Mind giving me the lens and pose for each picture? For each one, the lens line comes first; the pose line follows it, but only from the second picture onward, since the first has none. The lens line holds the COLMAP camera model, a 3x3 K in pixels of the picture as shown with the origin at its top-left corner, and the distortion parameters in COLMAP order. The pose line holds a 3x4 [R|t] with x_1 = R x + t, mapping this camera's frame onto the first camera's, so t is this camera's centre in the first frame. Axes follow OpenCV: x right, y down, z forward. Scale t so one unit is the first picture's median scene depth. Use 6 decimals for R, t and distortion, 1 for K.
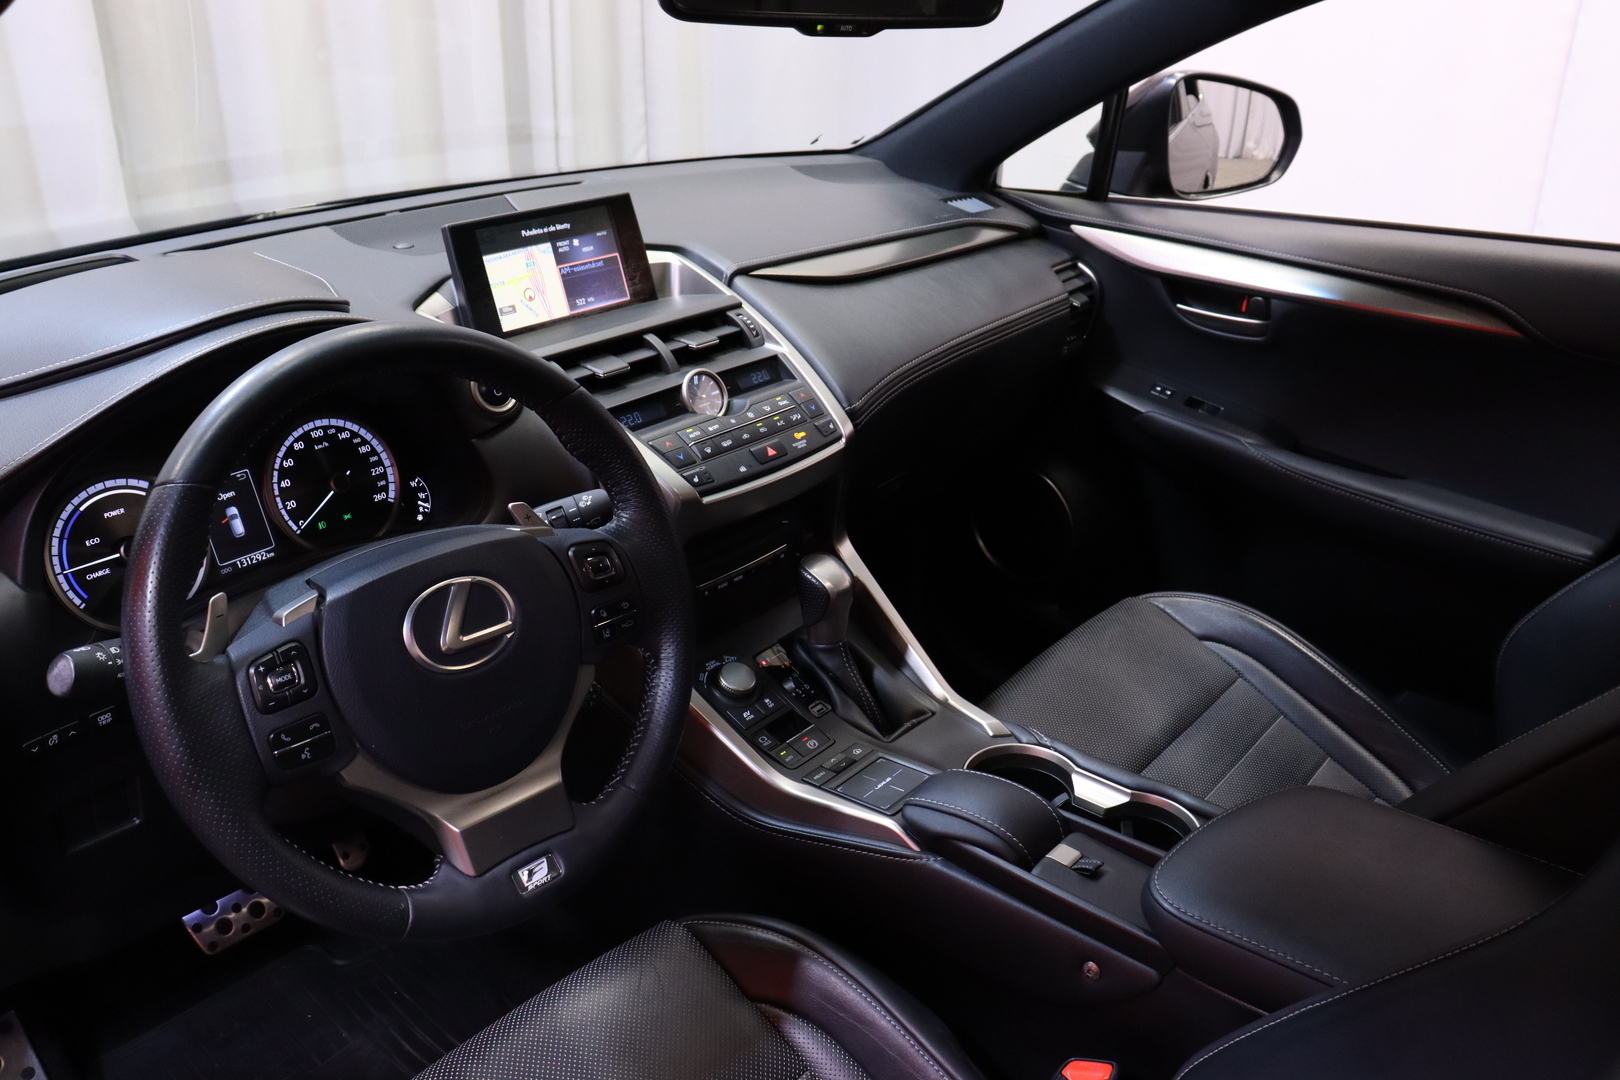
lens RADIAL K [[1309.4, 0, 805.8], [0, 1309.4, 533.9], [0, 0, 1]] dist [-0.178195, 0.138138]
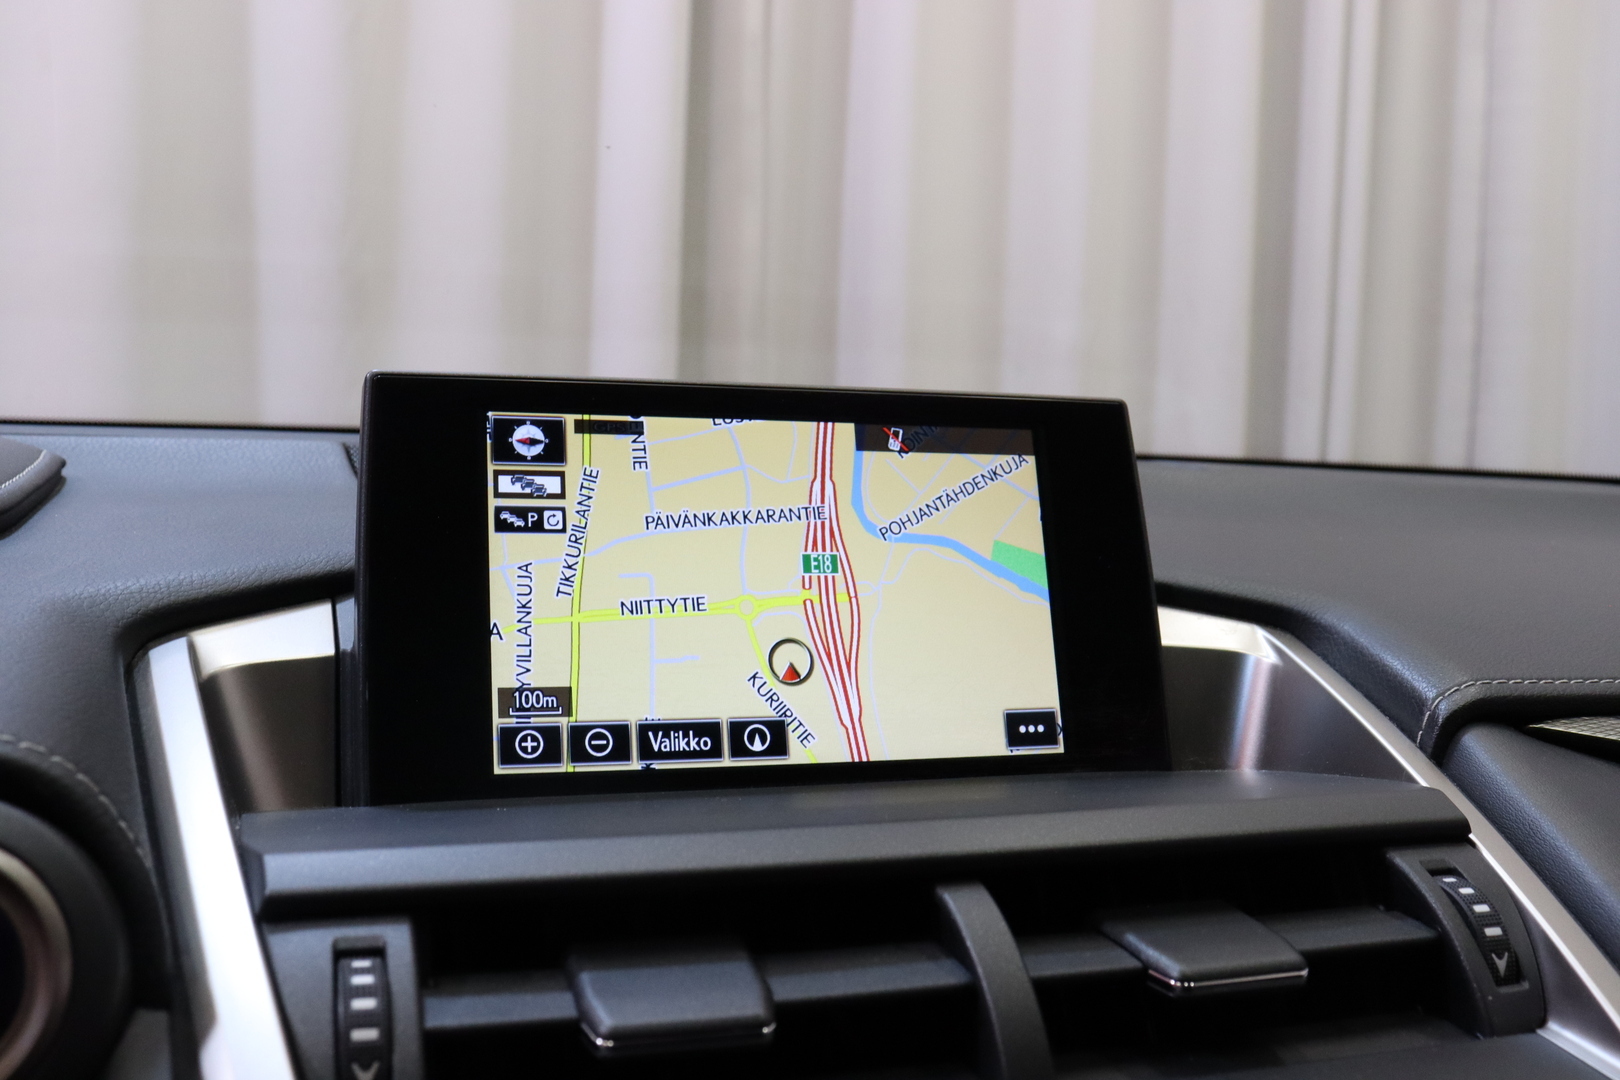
lens RADIAL K [[1585.7, 0, 811.4], [0, 1585.7, 529.2], [0, 0, 1]] dist [-0.075356, 0.000000]
pose [[0.854015, 0.064607, -0.516222, -0.008822], [-0.240840, 0.928629, -0.282214, -0.137222], [0.461145, 0.365342, 0.808622, 0.805896]]
